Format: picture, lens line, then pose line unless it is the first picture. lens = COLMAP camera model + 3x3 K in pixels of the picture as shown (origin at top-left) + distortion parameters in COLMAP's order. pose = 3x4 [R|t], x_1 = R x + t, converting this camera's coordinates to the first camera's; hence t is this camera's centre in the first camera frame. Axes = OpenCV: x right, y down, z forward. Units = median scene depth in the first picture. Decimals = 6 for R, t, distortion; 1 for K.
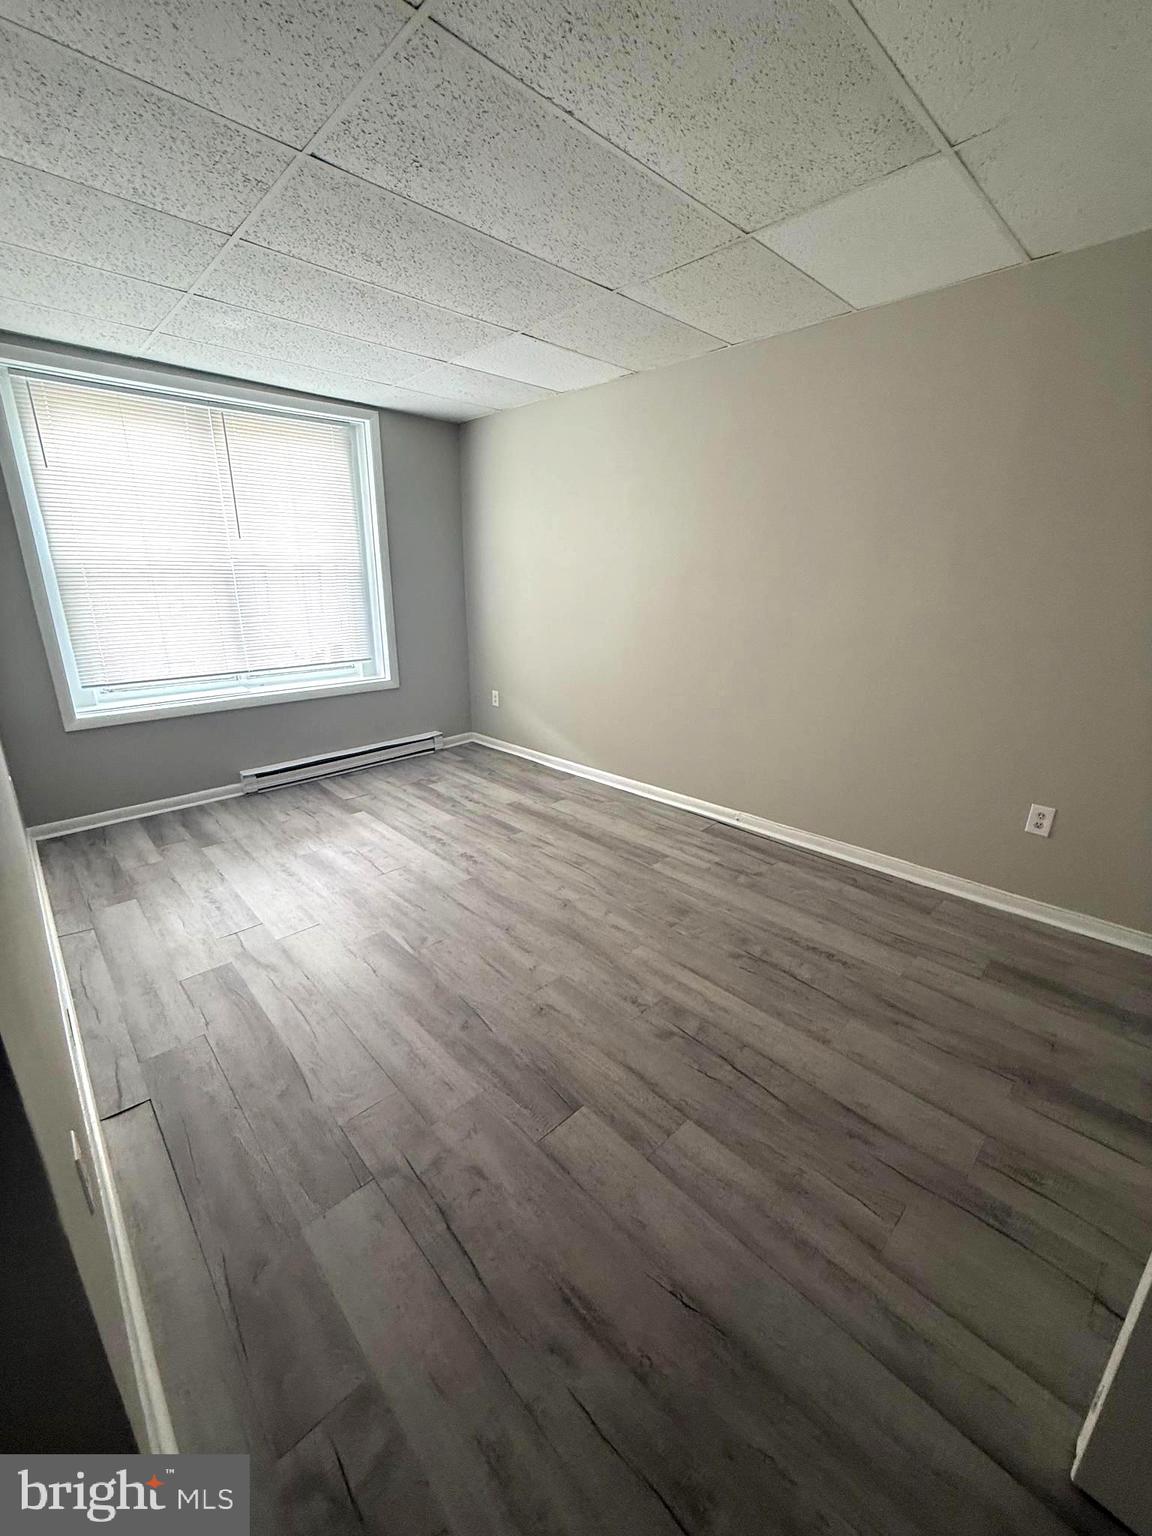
lens RADIAL K [[611.8, 0, 570.0], [0, 611.8, 758.2], [0, 0, 1]] dist [0.000540, 0.000005]
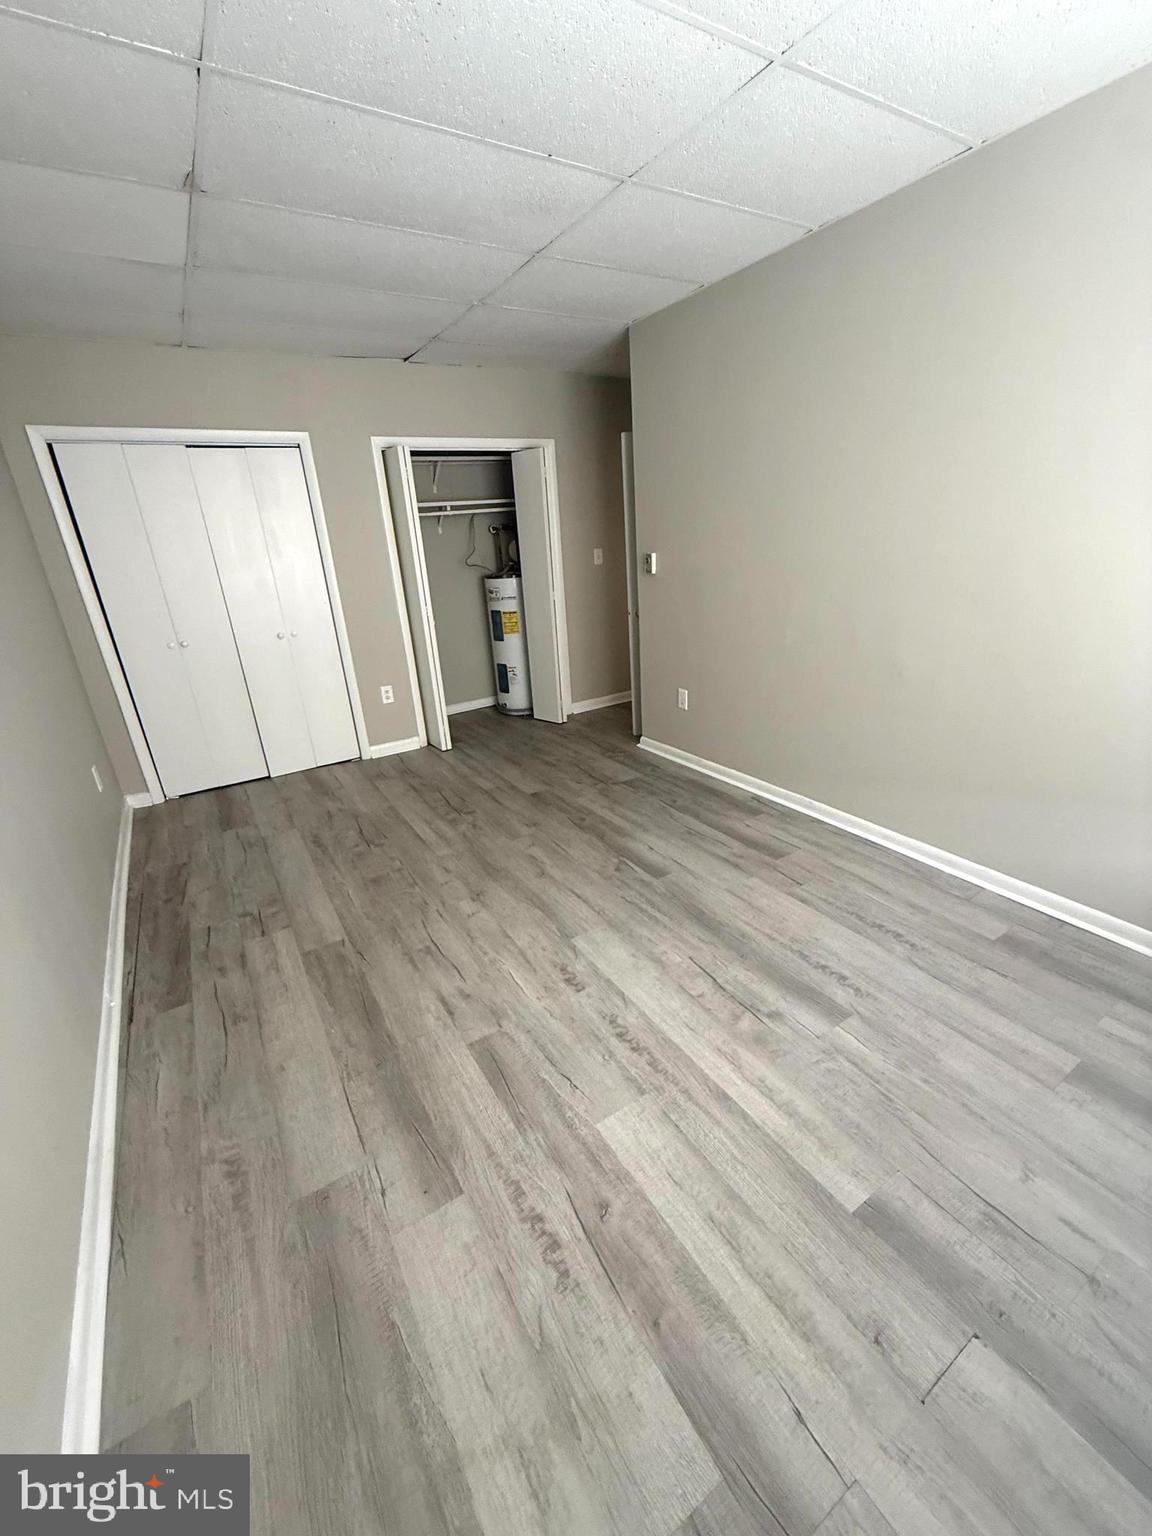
lens RADIAL K [[611.8, 0, 568.7], [0, 611.8, 770.1], [0, 0, 1]] dist [0.000540, 0.000005]
pose [[-0.978919, -0.018929, 0.203371, -0.302713], [0.112261, 0.781951, 0.613147, -0.436182], [-0.170633, 0.623052, -0.763342, 1.413299]]
